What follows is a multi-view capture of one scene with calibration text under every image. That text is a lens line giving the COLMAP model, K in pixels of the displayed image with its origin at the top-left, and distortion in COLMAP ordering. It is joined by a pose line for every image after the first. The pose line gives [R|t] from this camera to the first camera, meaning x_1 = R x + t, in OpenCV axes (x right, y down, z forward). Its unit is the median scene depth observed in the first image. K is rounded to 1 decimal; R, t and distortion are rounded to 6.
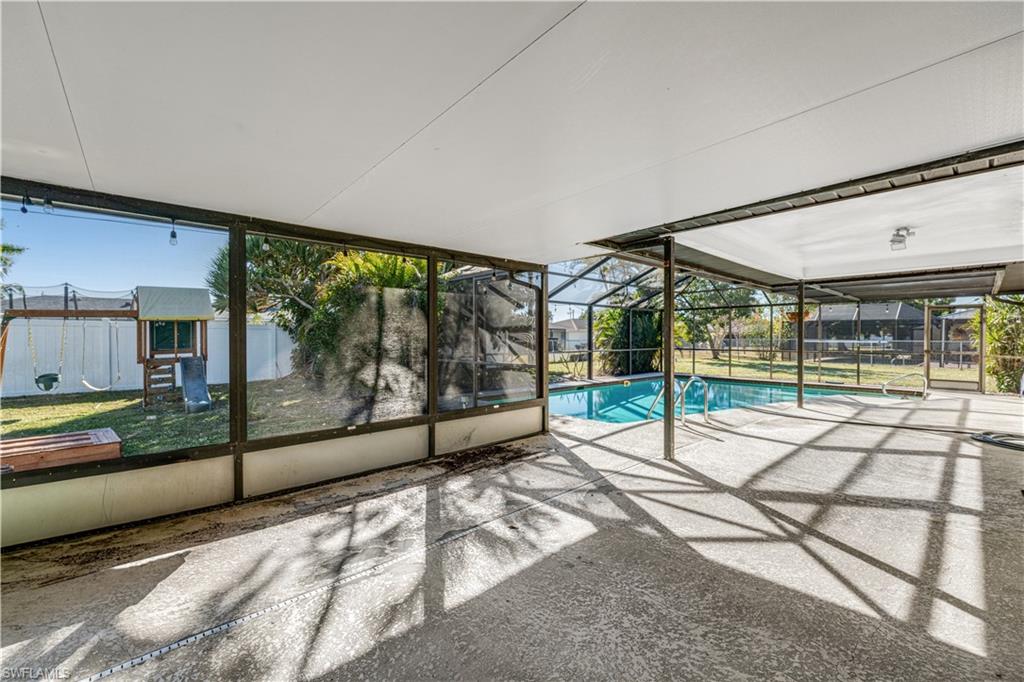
lens RADIAL K [[418.4, 0, 517.0], [0, 418.4, 342.3], [0, 0, 1]] dist [-0.001492, -0.000076]
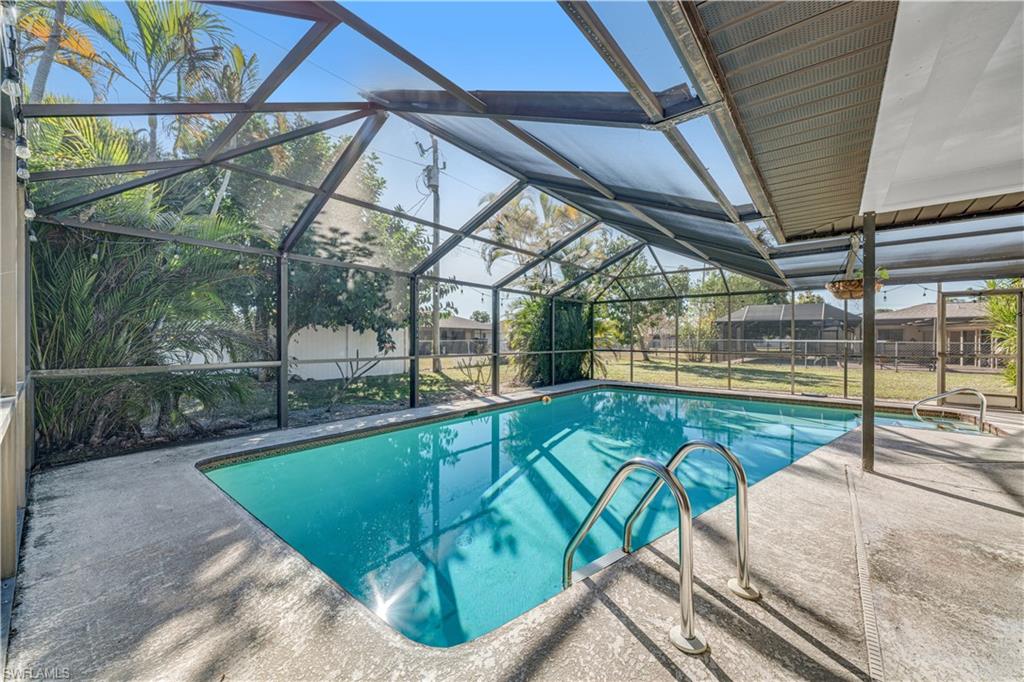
lens RADIAL K [[392.1, 0, 519.8], [0, 392.1, 342.5], [0, 0, 1]] dist [-0.001774, 0.000302]
pose [[0.987579, 0.001189, 0.157120, 0.102758], [-0.000672, 0.999994, -0.003347, 0.003468], [-0.157123, 0.003200, 0.987574, 0.318270]]
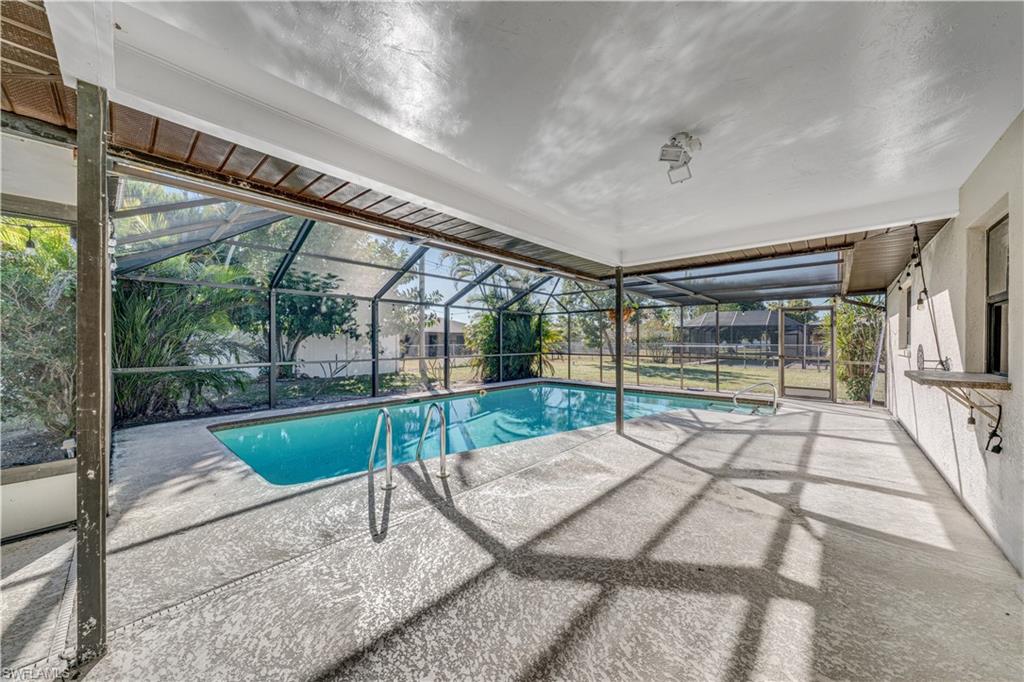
lens RADIAL K [[367.5, 0, 513.4], [0, 367.5, 342.2], [0, 0, 1]] dist [-0.000035, -0.000289]
pose [[0.994768, -0.001427, 0.102150, 0.221549], [0.002468, 0.999946, -0.010057, -0.002578], [-0.102130, 0.010256, 0.994718, 0.177694]]
